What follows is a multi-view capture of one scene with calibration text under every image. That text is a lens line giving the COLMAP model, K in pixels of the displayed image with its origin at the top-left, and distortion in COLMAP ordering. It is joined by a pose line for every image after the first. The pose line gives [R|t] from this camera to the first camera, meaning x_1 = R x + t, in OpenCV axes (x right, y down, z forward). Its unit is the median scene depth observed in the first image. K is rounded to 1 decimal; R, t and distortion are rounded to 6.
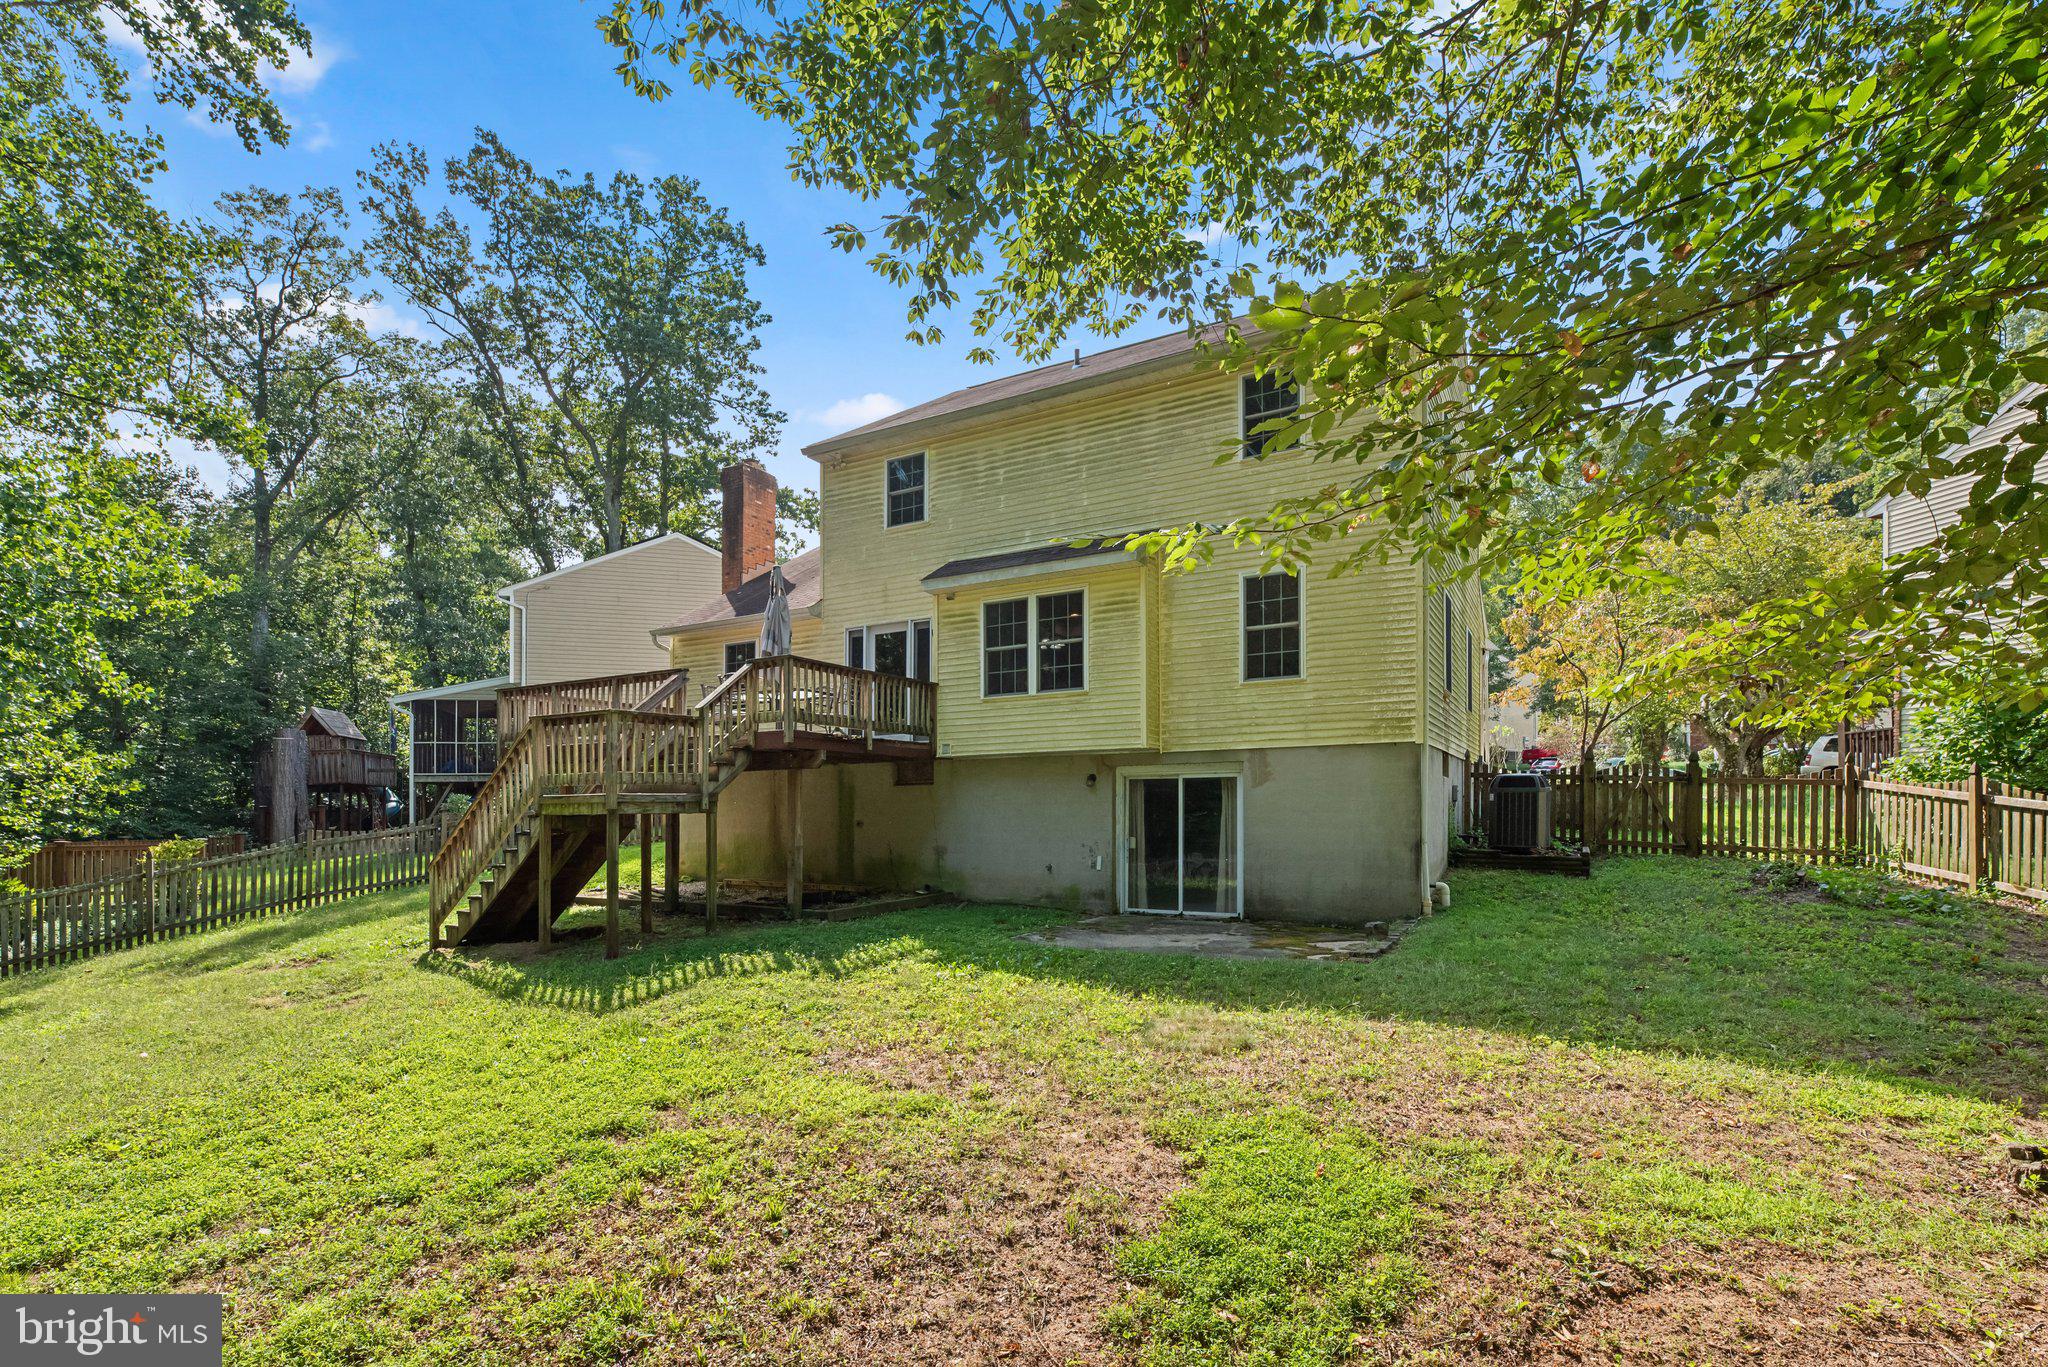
lens RADIAL K [[924.5, 0, 979.4], [0, 924.5, 780.1], [0, 0, 1]] dist [0.002304, 0.000022]
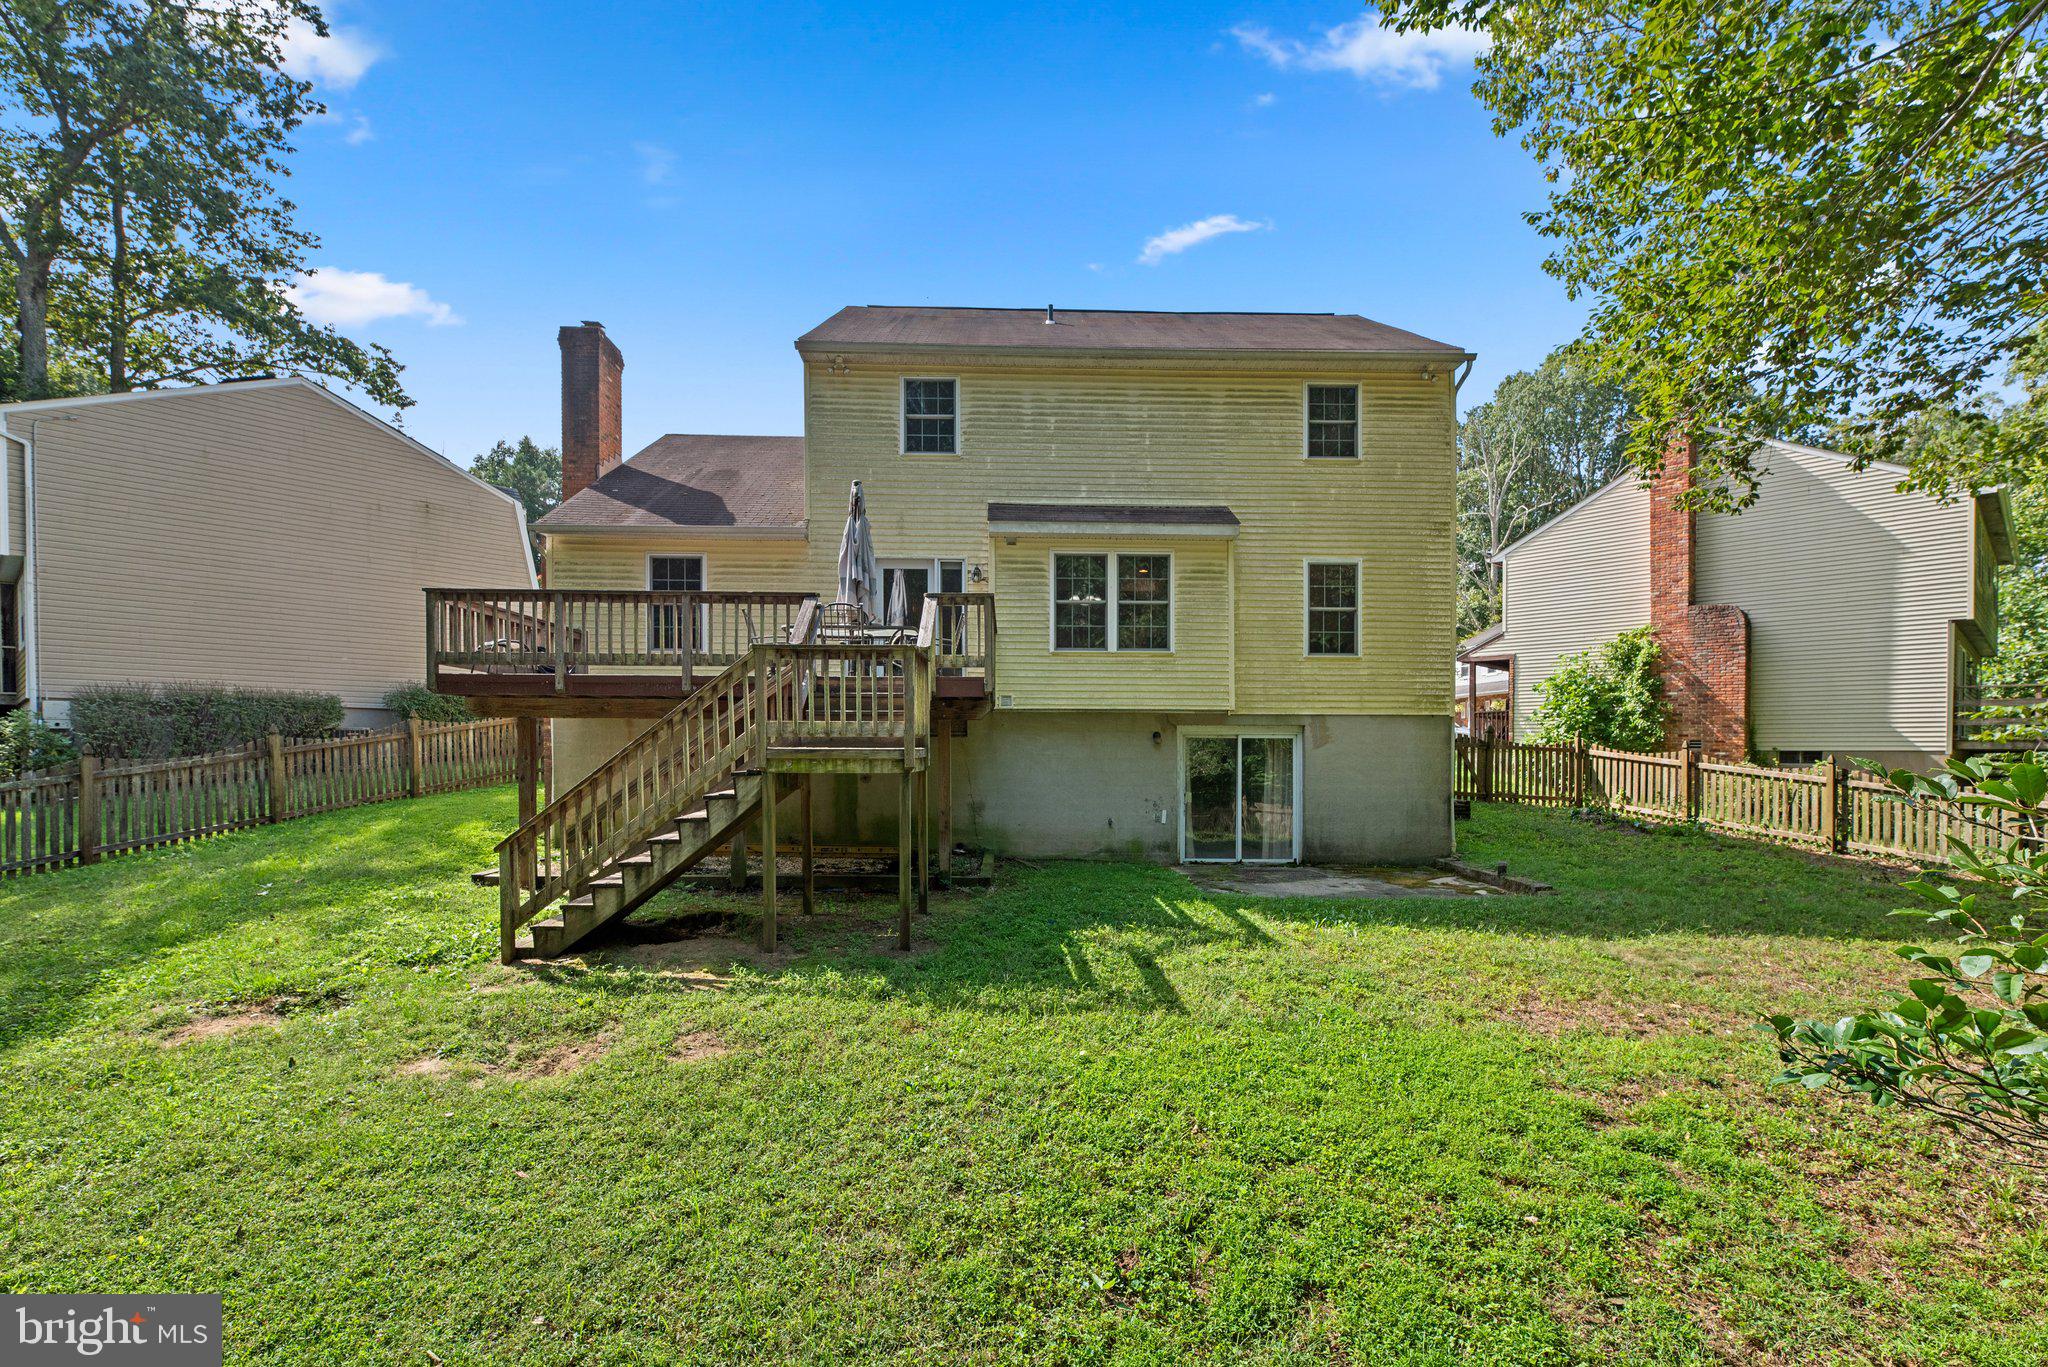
lens RADIAL K [[924.5, 0, 1005.9], [0, 924.5, 741.9], [0, 0, 1]] dist [0.002304, 0.000022]
pose [[0.861736, 0.018723, 0.507011, -0.551788], [-0.028235, 0.999540, 0.011078, -0.001922], [-0.506570, -0.023862, 0.861868, 0.188544]]
